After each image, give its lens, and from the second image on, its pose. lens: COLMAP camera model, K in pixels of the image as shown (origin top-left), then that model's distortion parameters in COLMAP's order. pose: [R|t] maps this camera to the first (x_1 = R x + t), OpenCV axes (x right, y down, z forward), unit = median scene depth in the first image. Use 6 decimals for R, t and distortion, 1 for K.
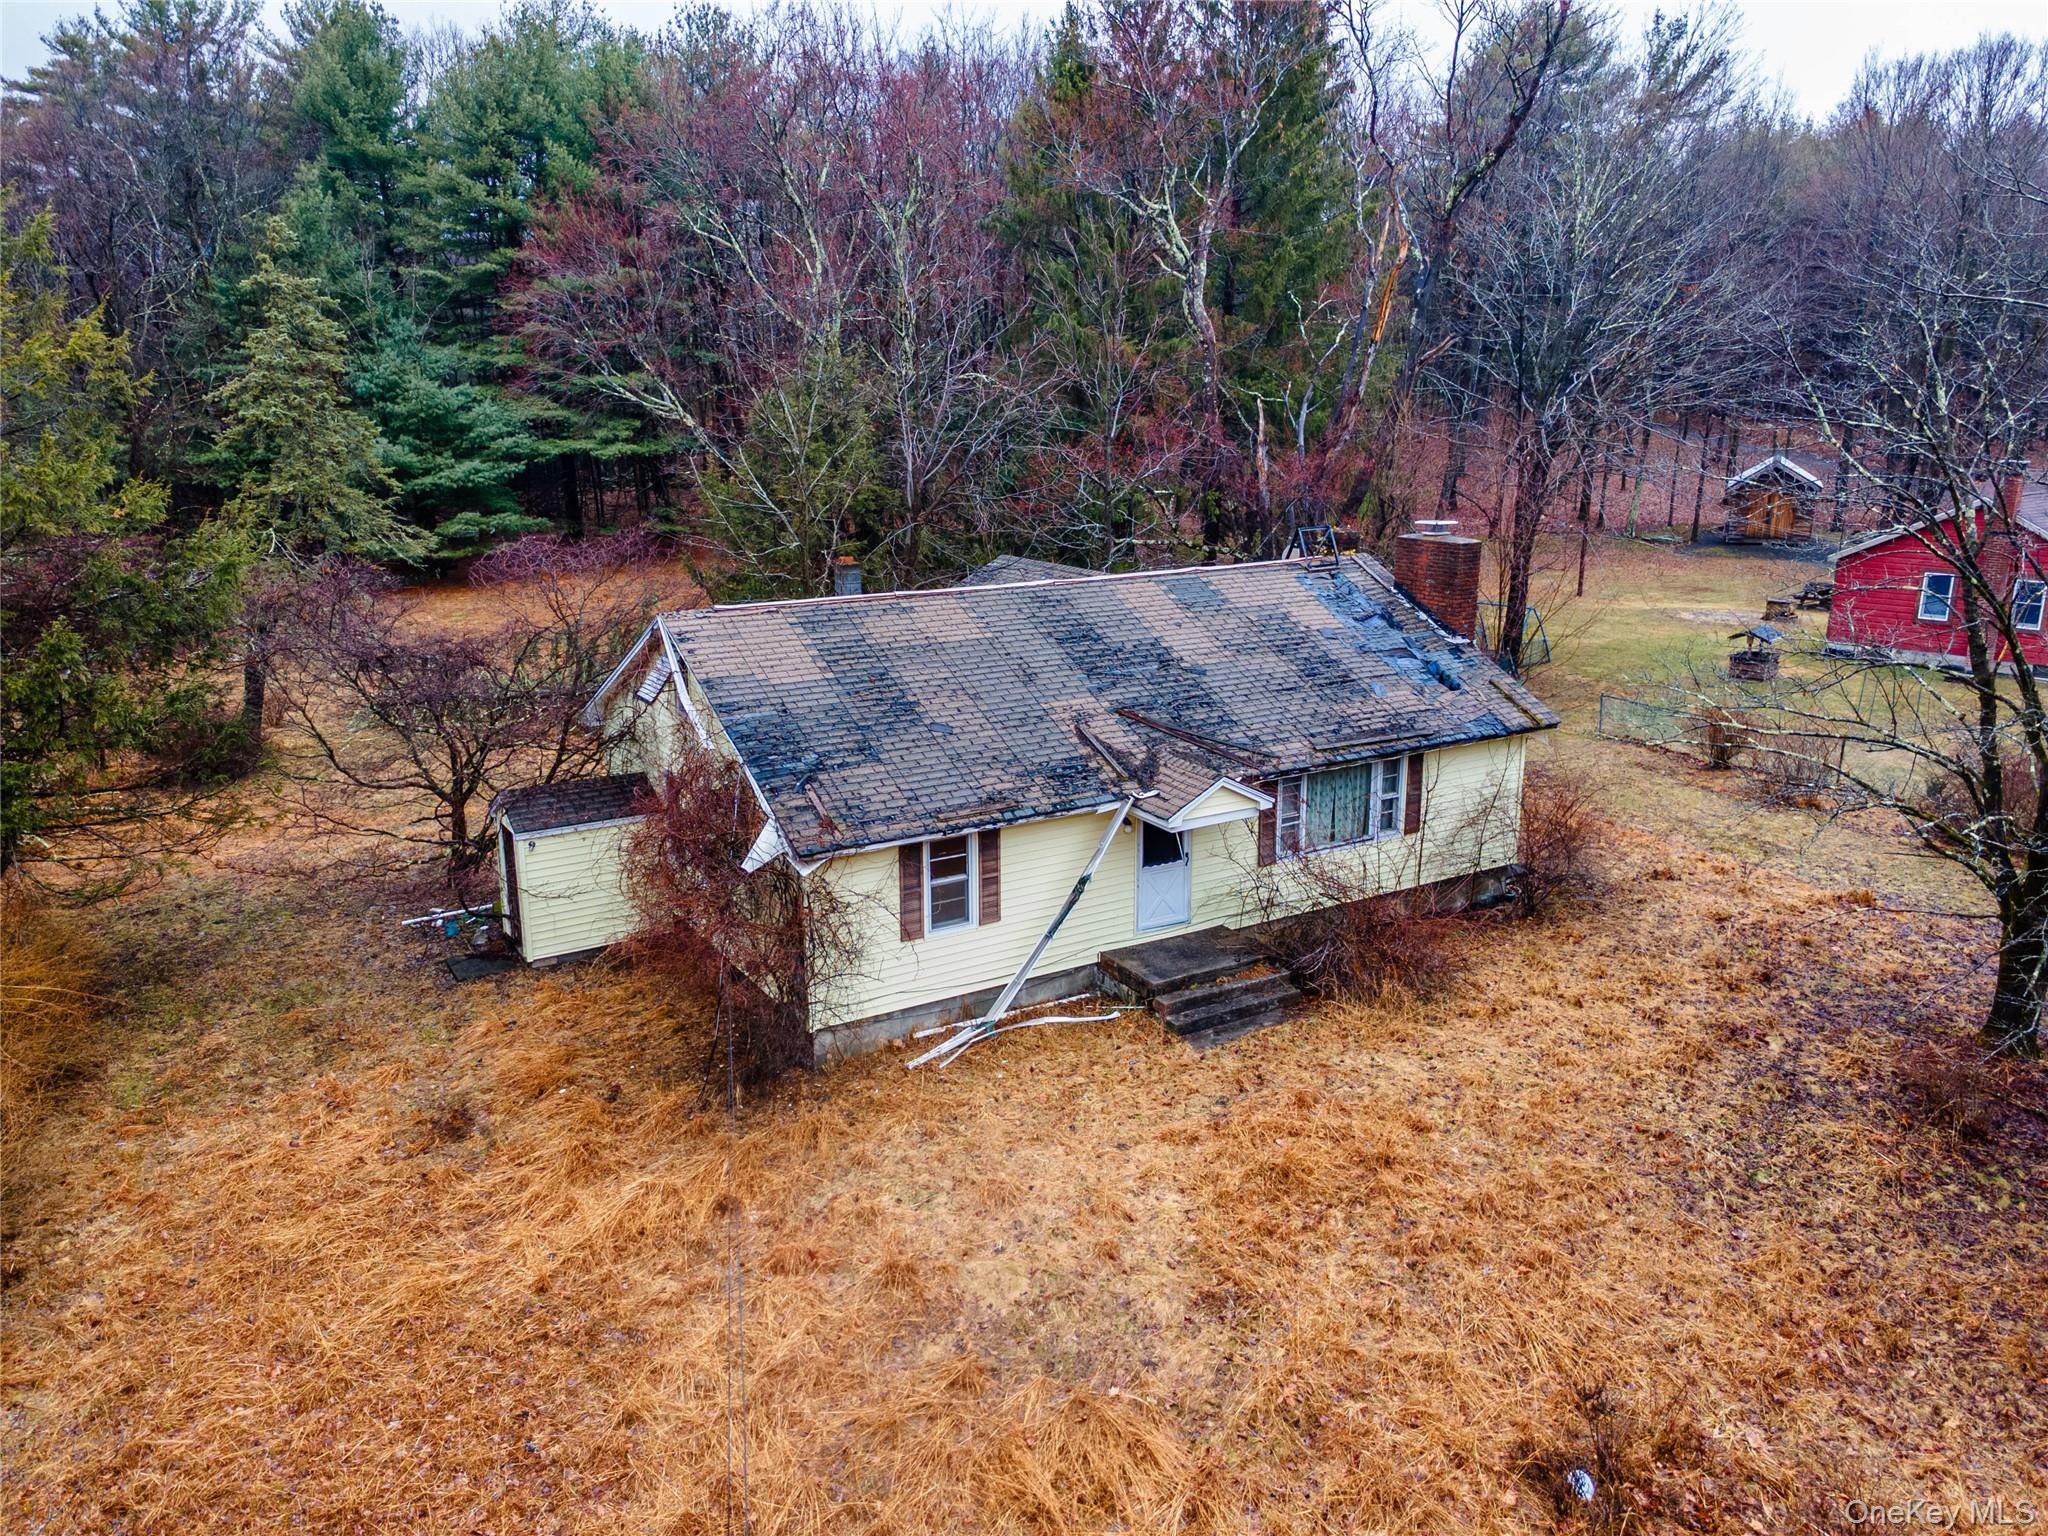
lens RADIAL K [[1499.0, 0, 1020.0], [0, 1499.0, 768.0], [0, 0, 1]] dist [0.017303, 0.046269]
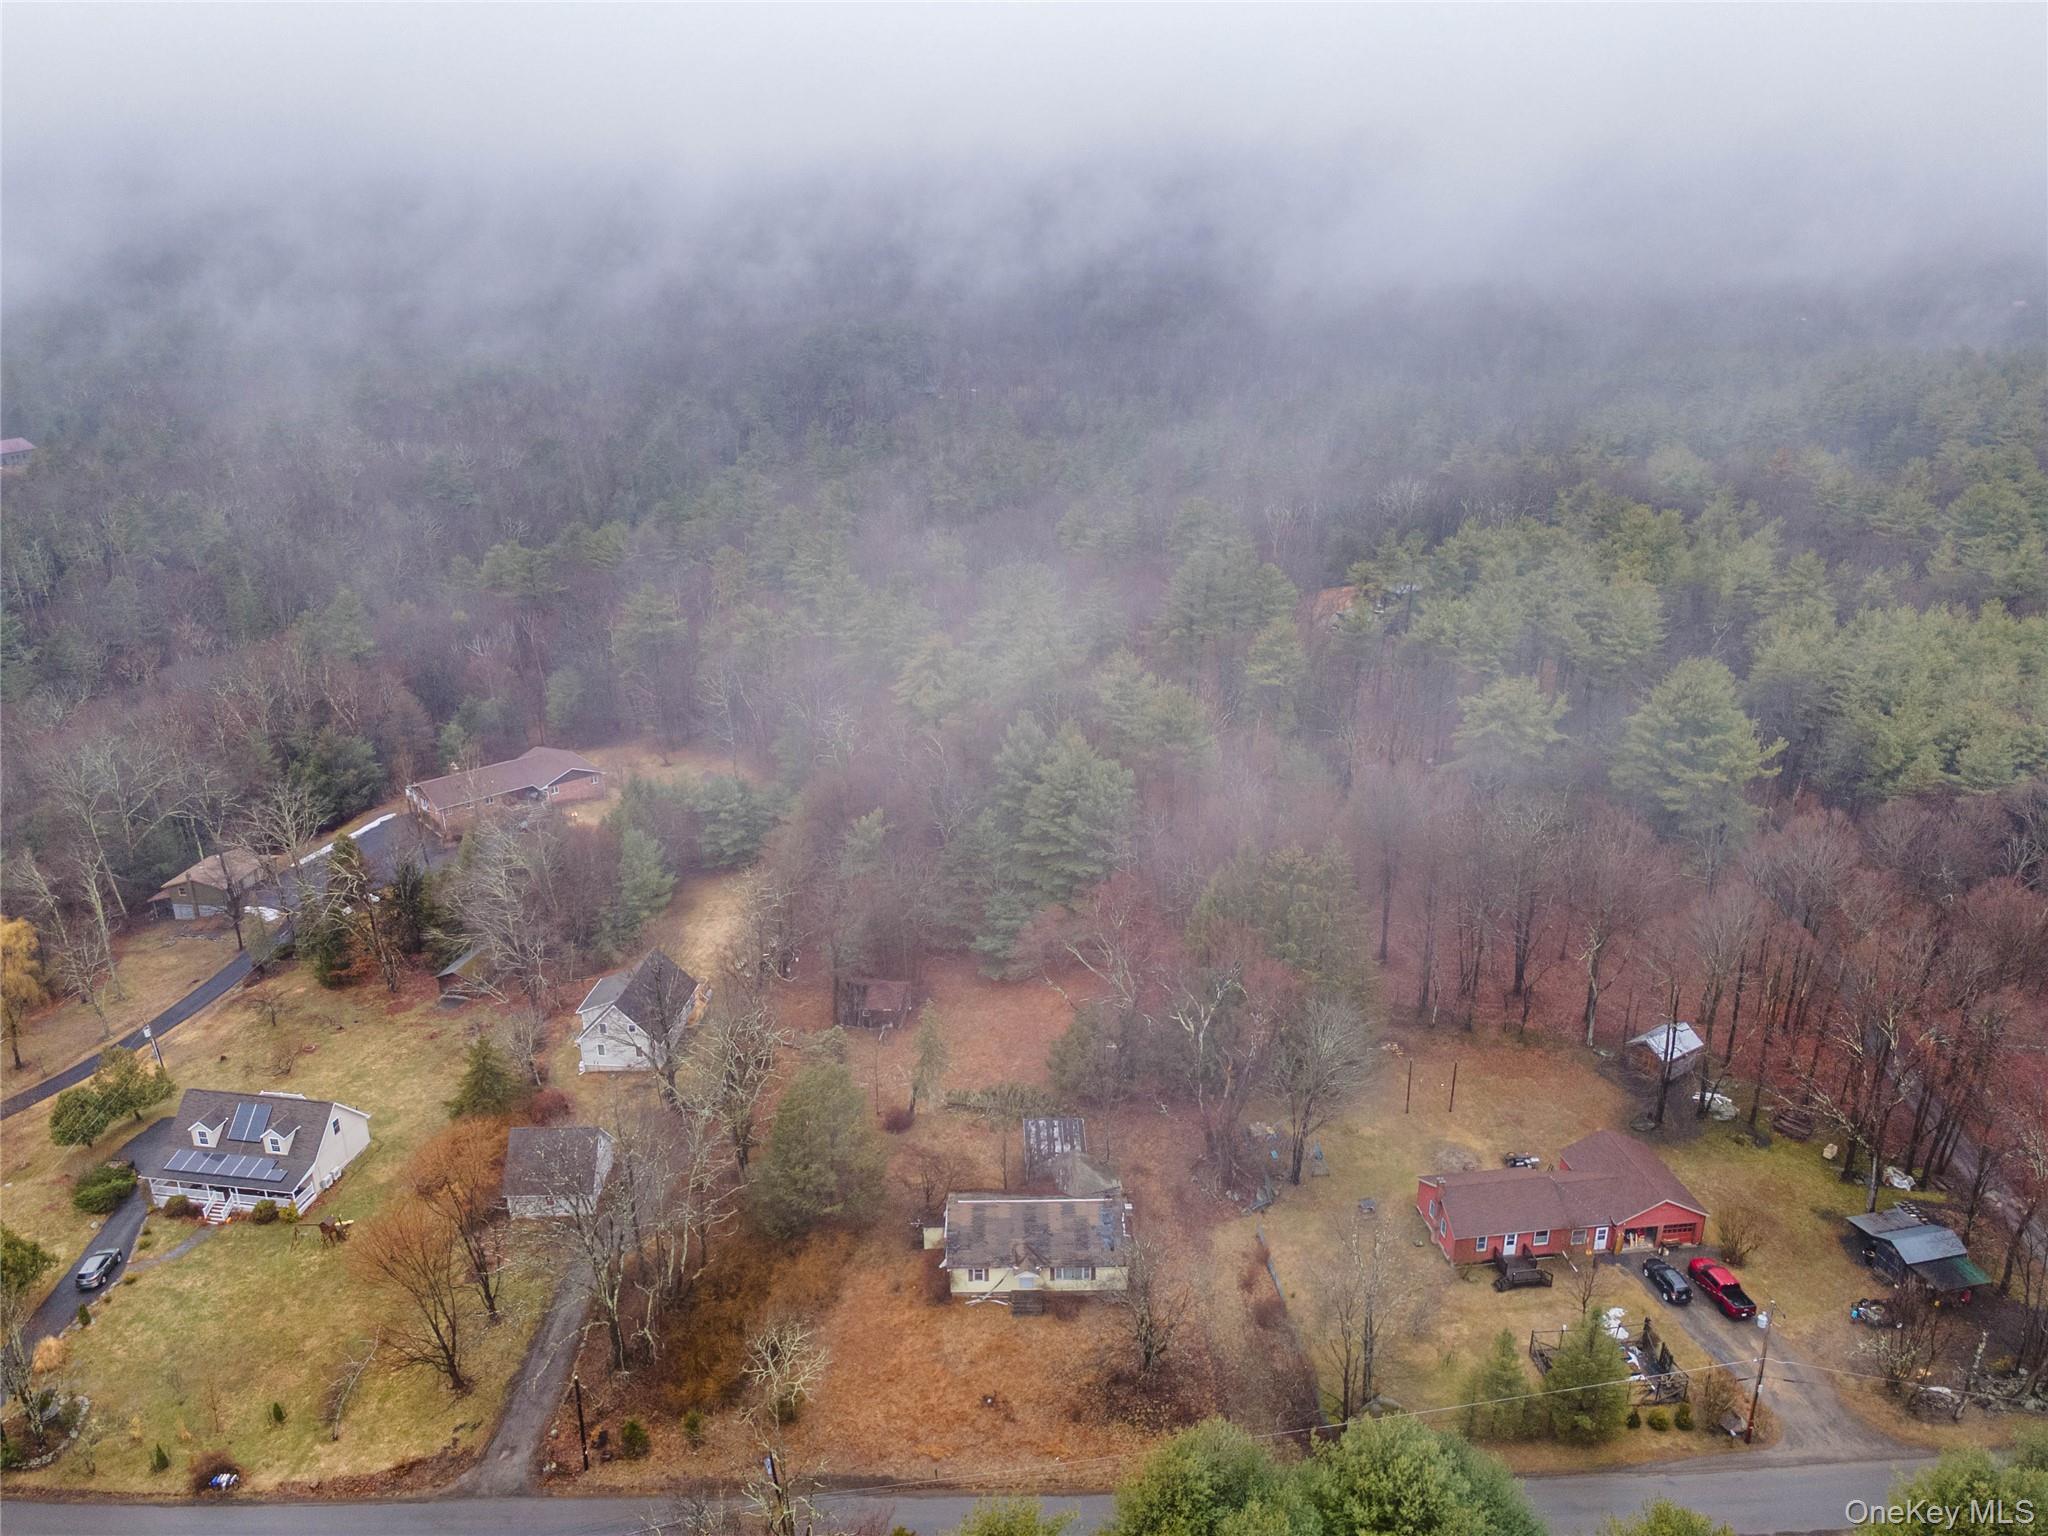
lens RADIAL K [[1499.0, 0, 1020.0], [0, 1499.0, 768.0], [0, 0, 1]] dist [0.017303, 0.046269]
pose [[0.859756, 0.178911, -0.478341, 2.437031], [-0.124561, 0.981804, 0.143337, -2.604817], [0.495282, -0.063652, 0.866397, -3.672459]]
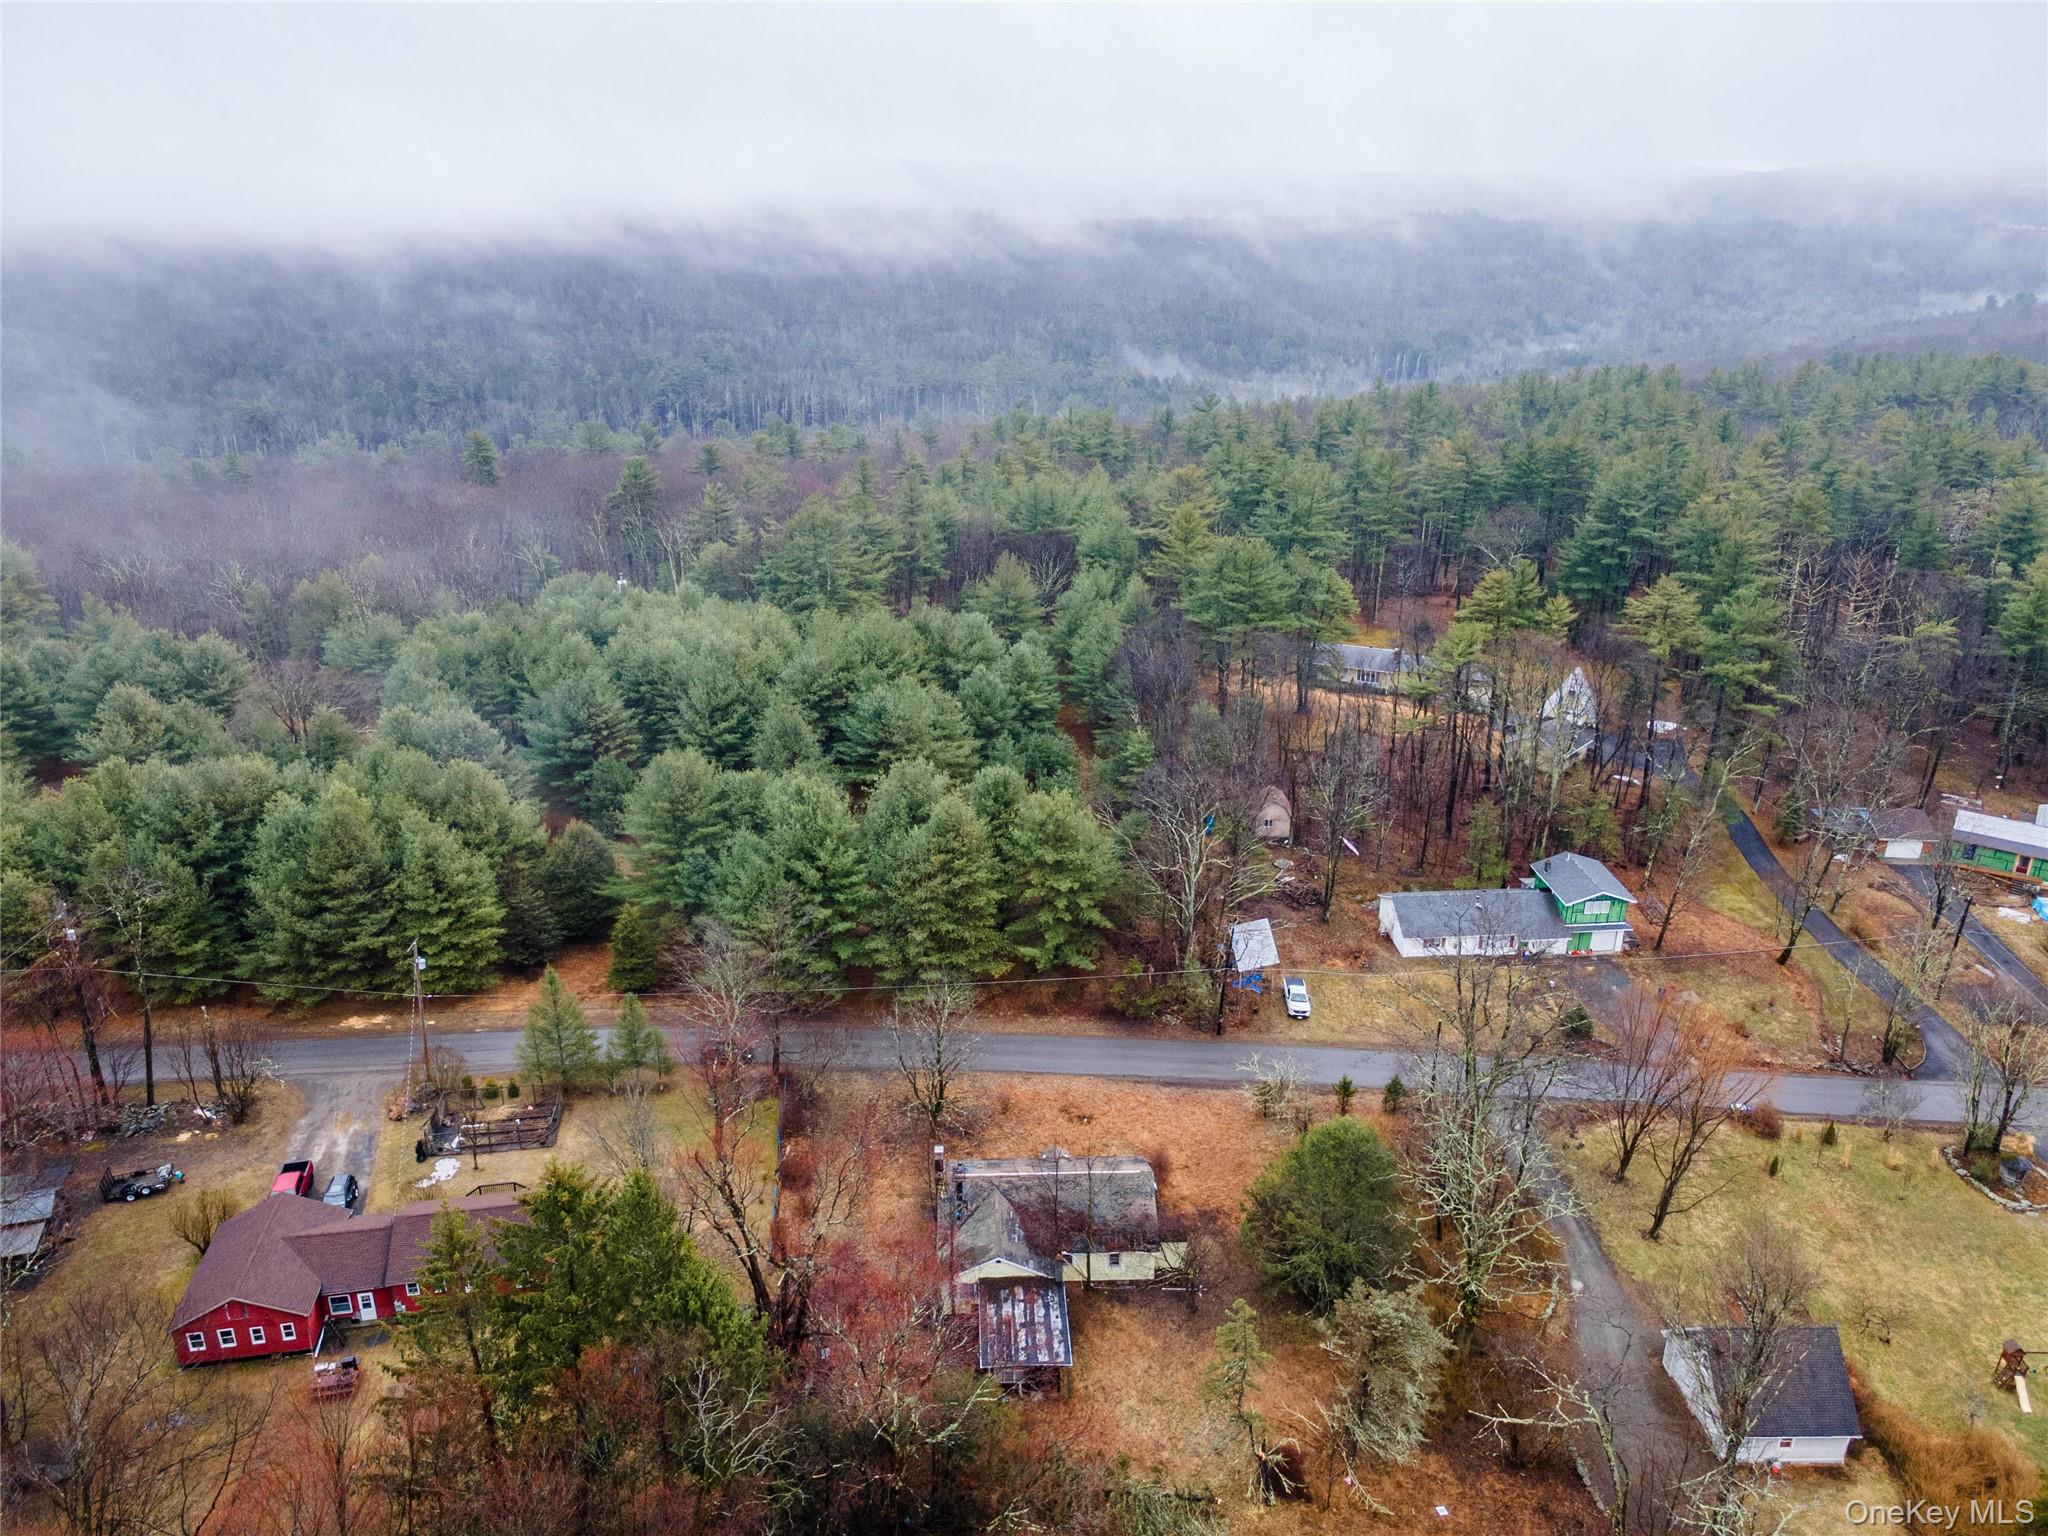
lens RADIAL K [[1499.0, 0, 1020.0], [0, 1499.0, 768.0], [0, 0, 1]] dist [0.017303, 0.046269]
pose [[-0.868396, -0.188059, 0.458826, -1.855205], [0.128851, 0.807931, 0.575017, -3.985846], [-0.478837, 0.558463, -0.677373, 3.817939]]
